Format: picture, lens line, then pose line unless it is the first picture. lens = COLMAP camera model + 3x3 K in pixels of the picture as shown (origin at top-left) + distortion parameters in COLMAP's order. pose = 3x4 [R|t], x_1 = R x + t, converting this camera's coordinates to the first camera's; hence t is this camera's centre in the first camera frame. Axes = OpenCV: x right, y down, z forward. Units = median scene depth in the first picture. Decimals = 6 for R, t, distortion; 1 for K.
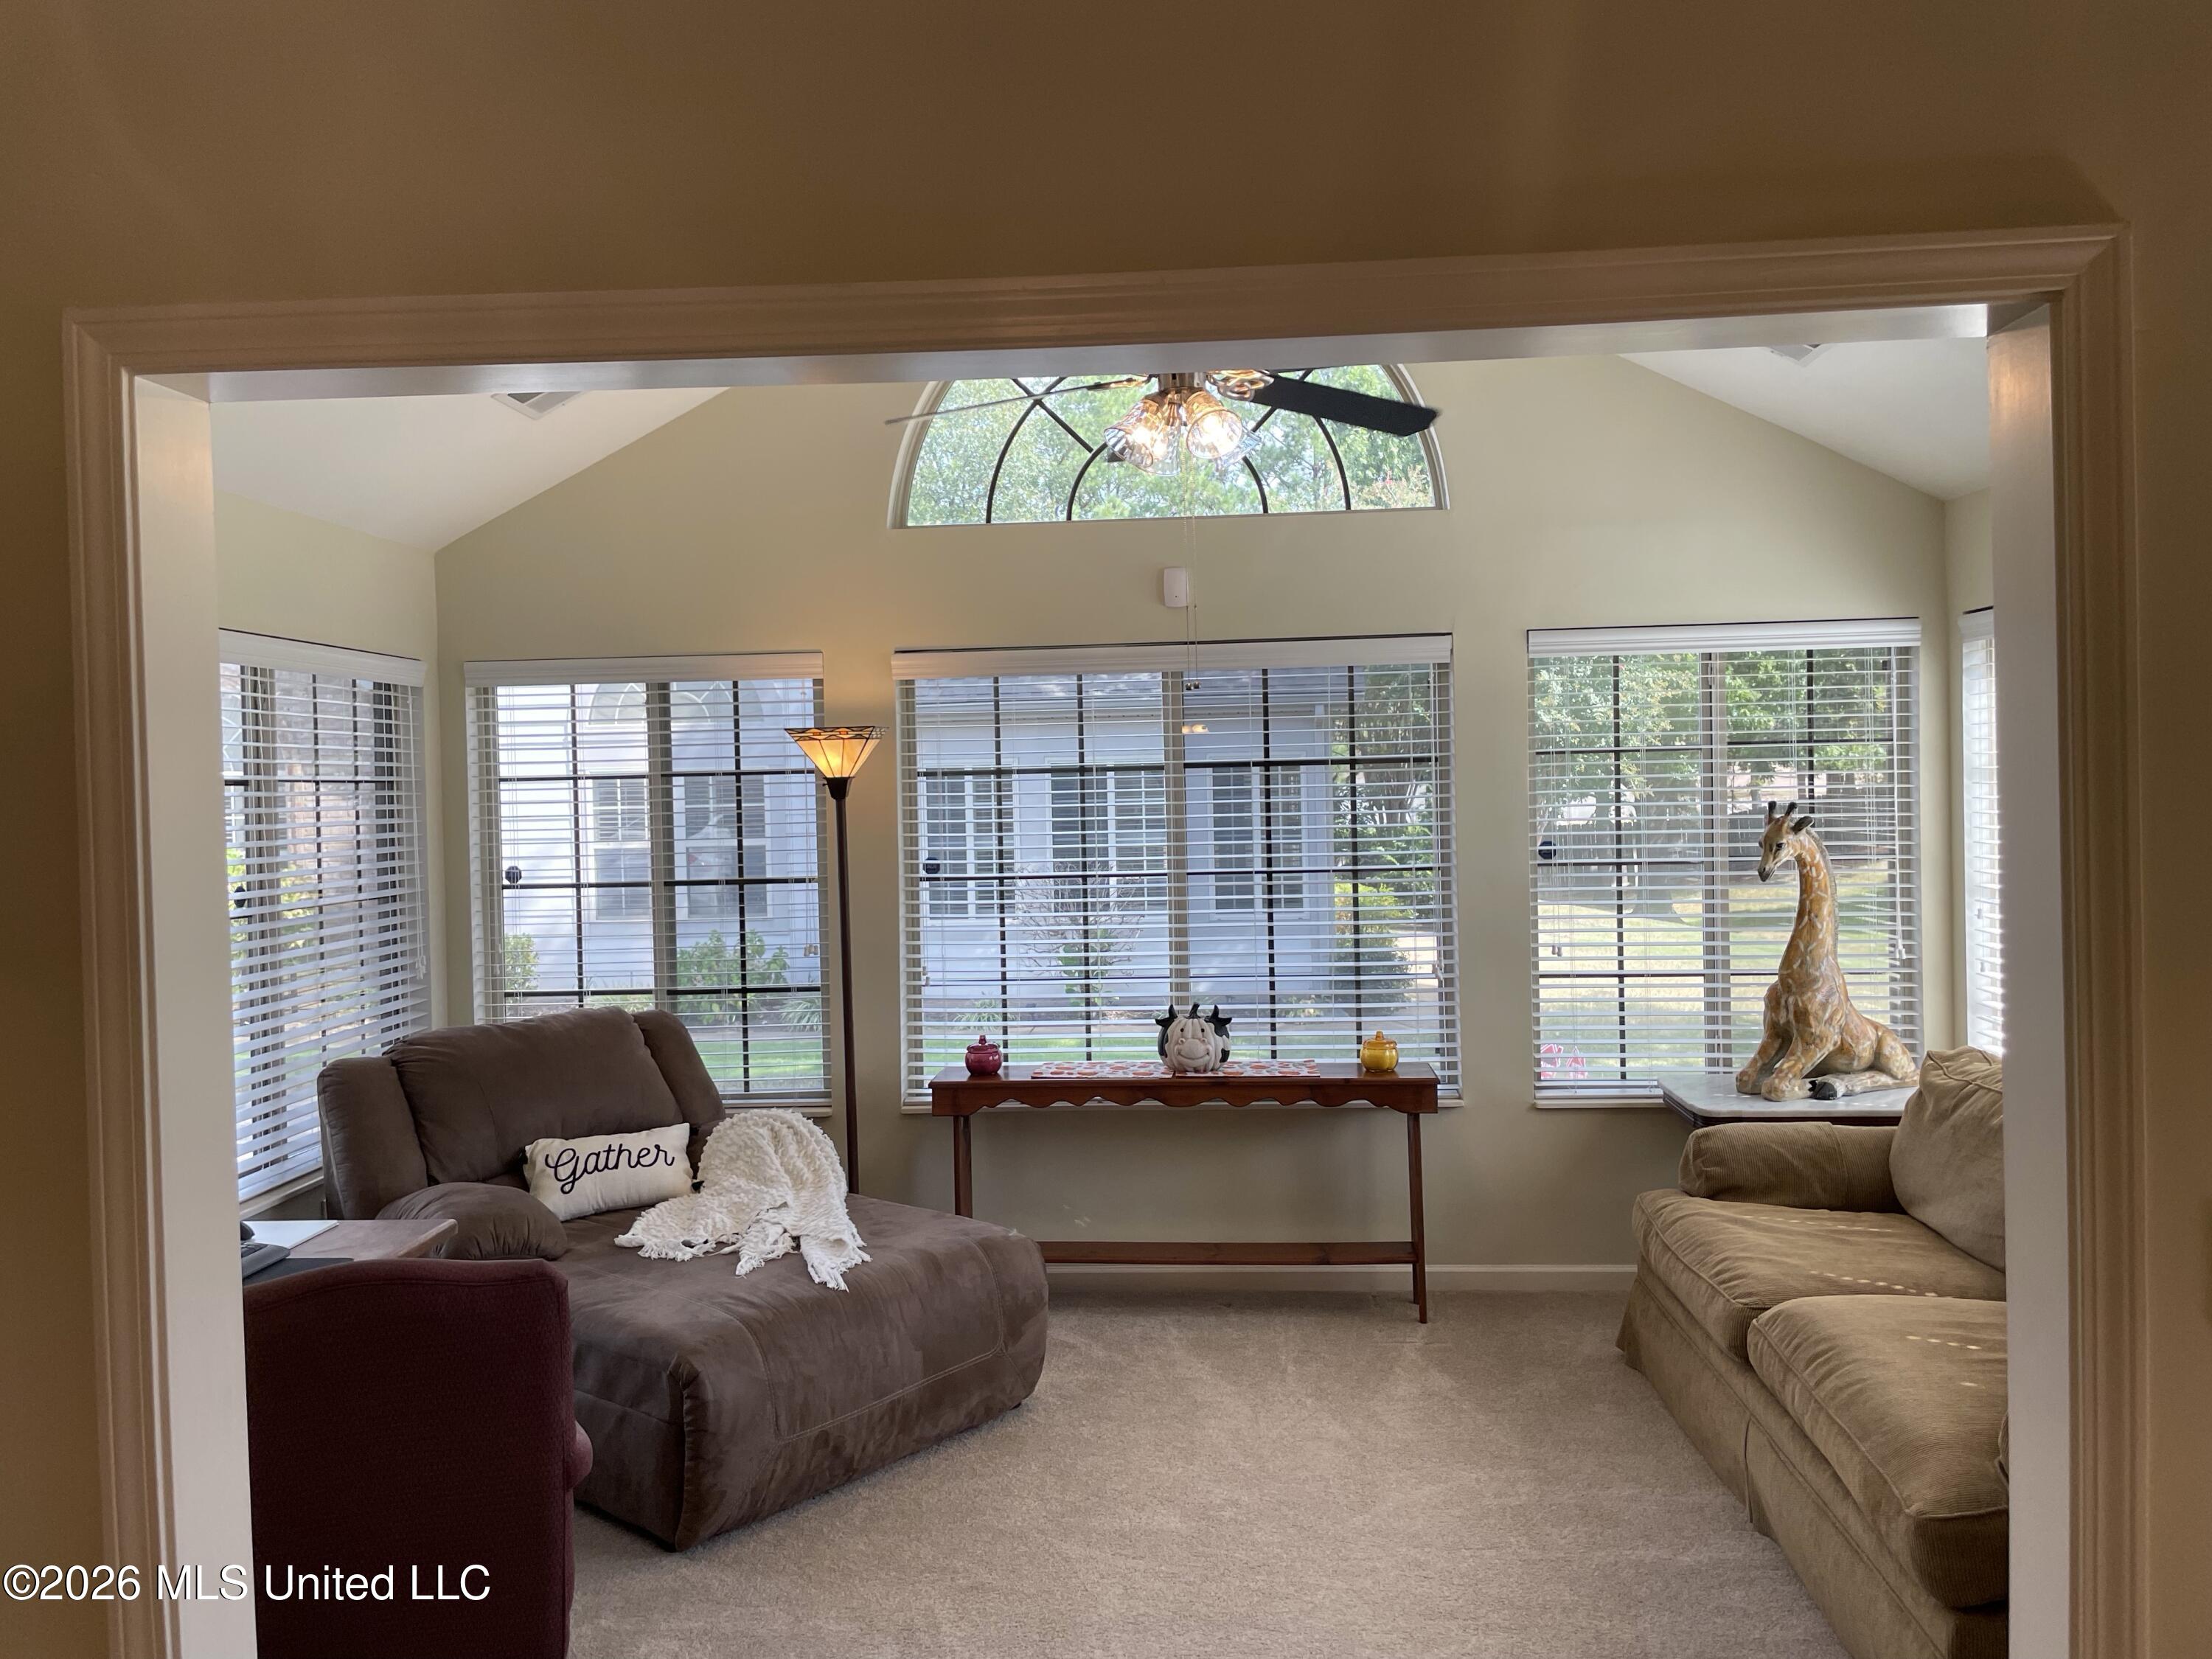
lens RADIAL K [[1678.7, 0, 1106.0], [0, 1678.7, 829.5], [0, 0, 1]] dist [0.103595, -0.144554]
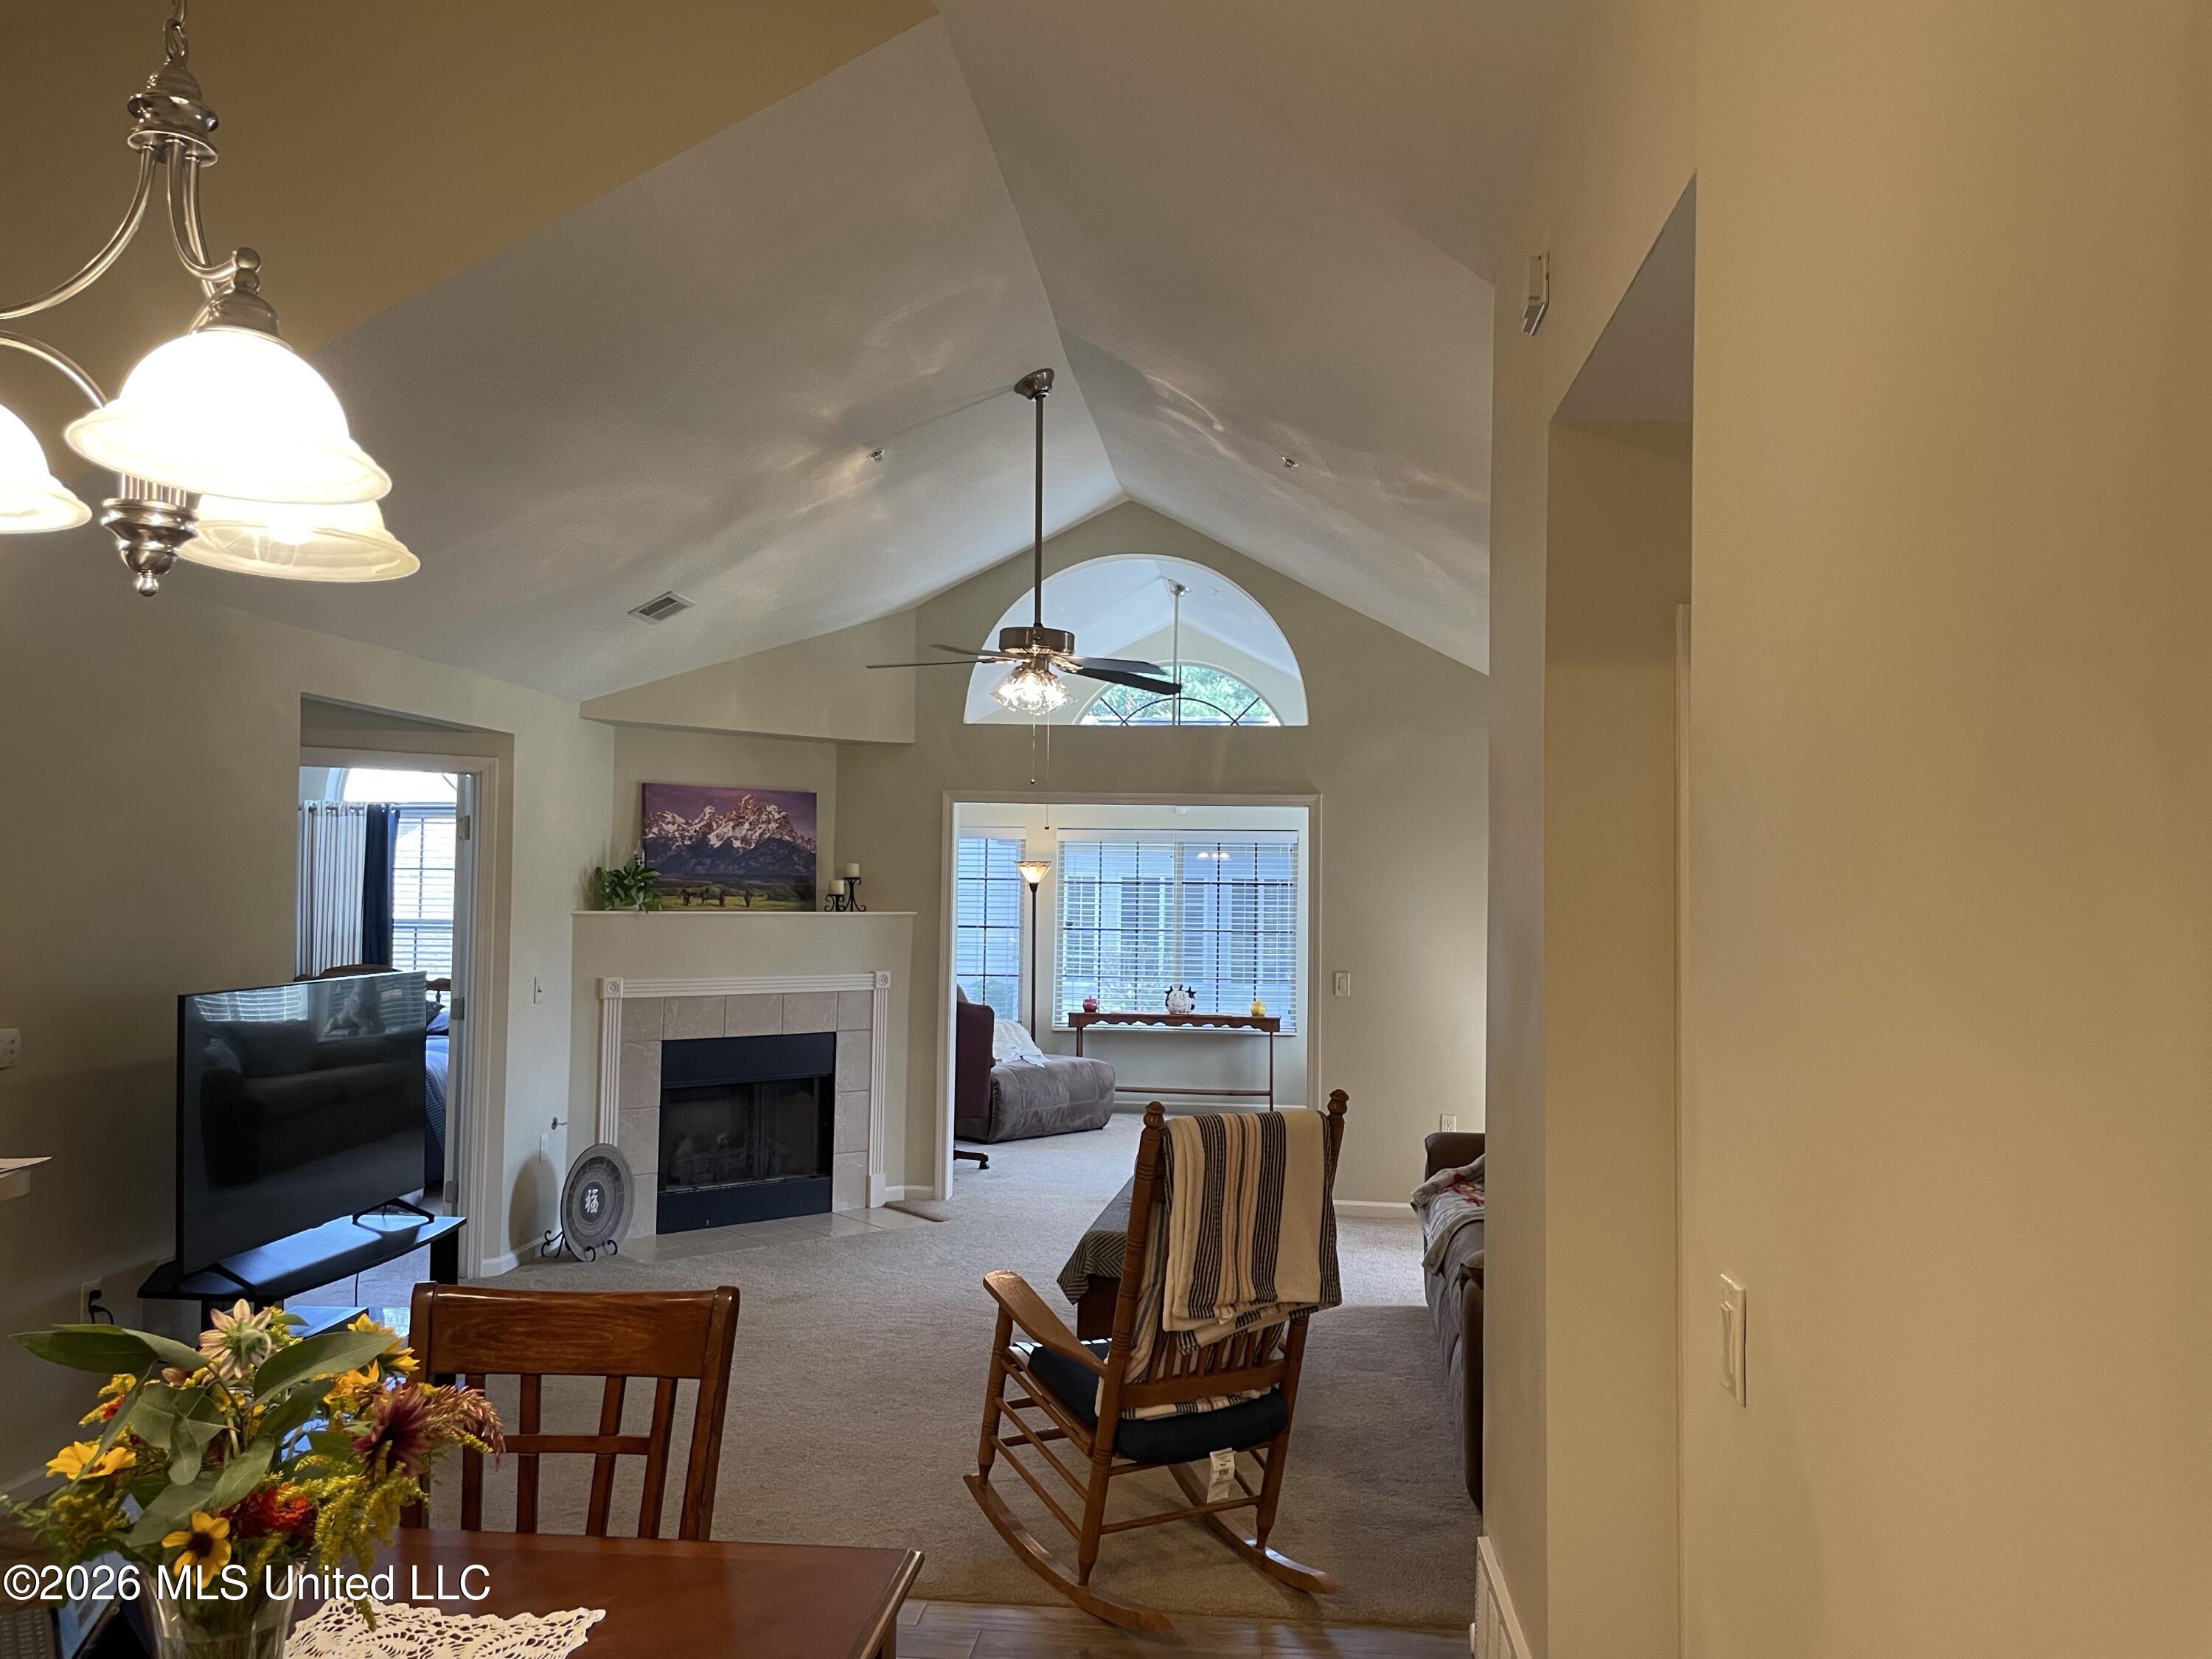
lens RADIAL K [[1678.7, 0, 1106.0], [0, 1678.7, 829.5], [0, 0, 1]] dist [0.103595, -0.144554]
pose [[0.998506, 0.036497, -0.040667, 0.036319], [-0.039120, 0.997073, -0.065686, 0.046406], [0.038151, 0.067179, 0.997011, -1.377807]]
